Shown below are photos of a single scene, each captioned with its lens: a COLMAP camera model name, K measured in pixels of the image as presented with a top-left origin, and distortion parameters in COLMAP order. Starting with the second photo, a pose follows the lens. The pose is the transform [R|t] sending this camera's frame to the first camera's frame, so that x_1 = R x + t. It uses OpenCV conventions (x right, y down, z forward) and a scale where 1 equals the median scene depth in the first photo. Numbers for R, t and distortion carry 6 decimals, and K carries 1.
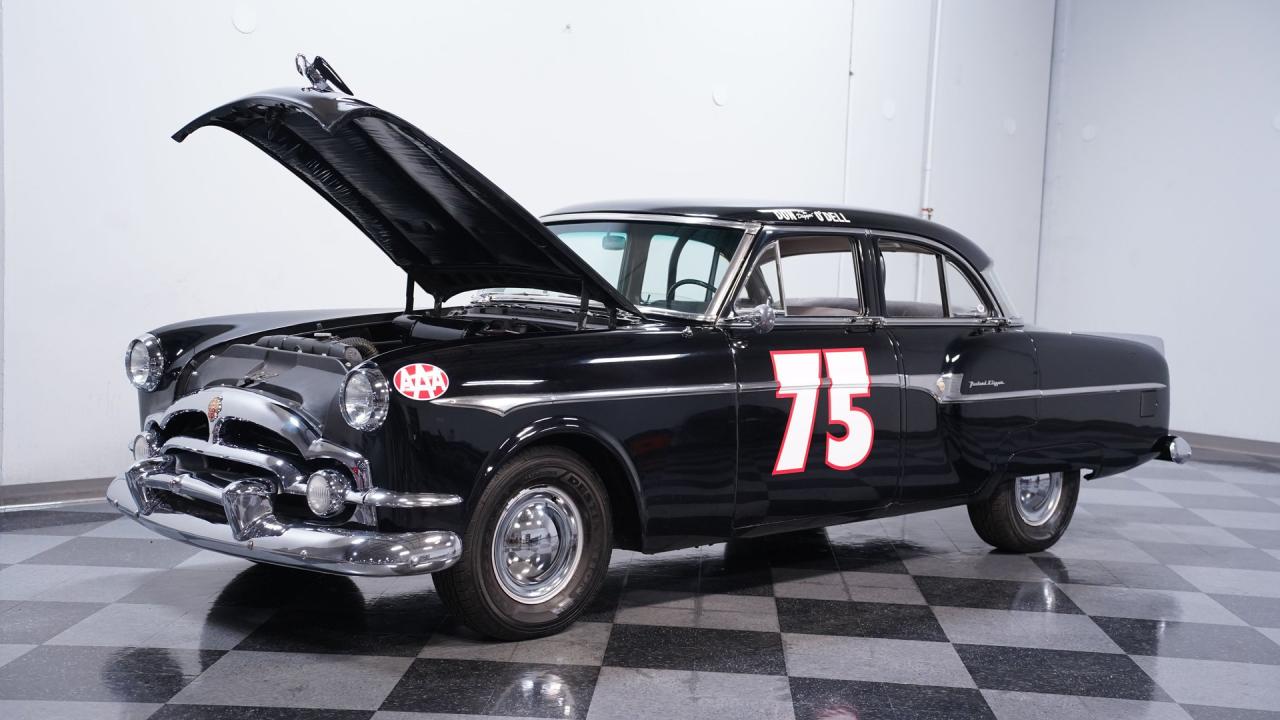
lens RADIAL K [[1614.6, 0, 640.0], [0, 1614.6, 360.0], [0, 0, 1]] dist [0.102778, 0.021859]
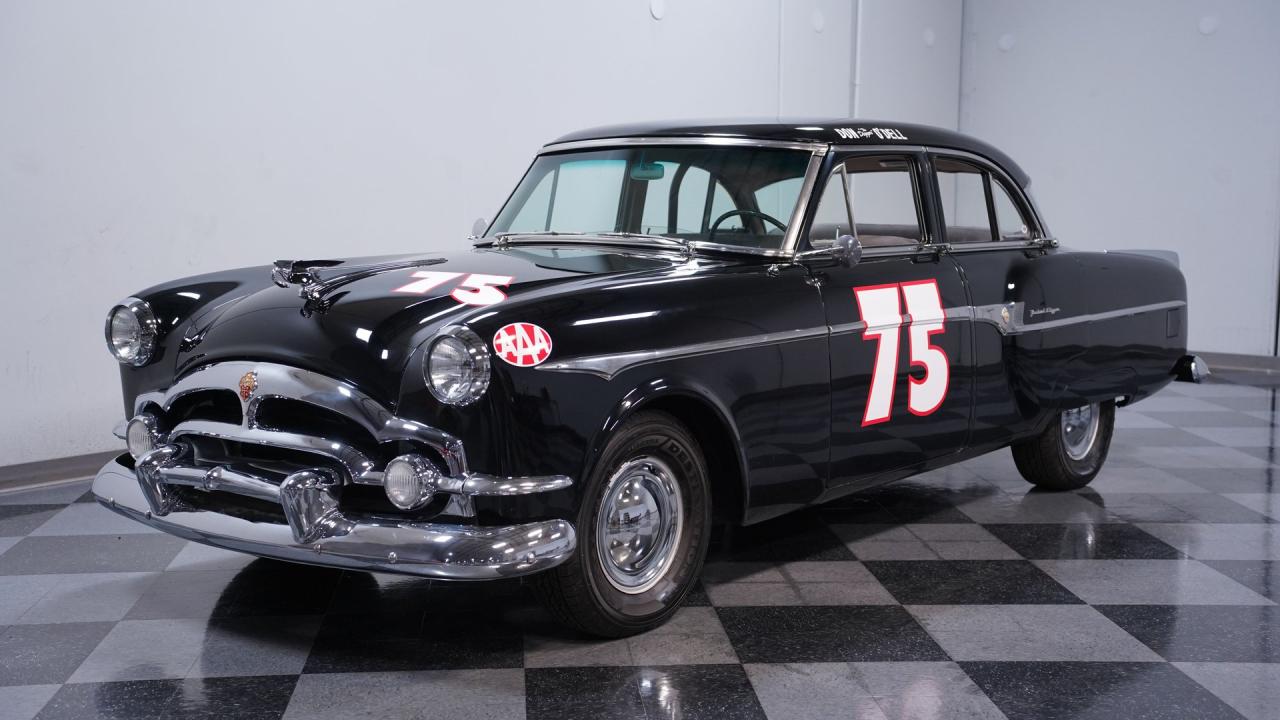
lens RADIAL K [[1614.6, 0, 640.0], [0, 1614.6, 360.0], [0, 0, 1]] dist [0.102778, 0.021859]
pose [[0.990909, -0.047885, 0.125723, -0.149401], [0.042170, 0.997969, 0.047737, -0.013196], [-0.127754, -0.042002, 0.990916, 0.133190]]
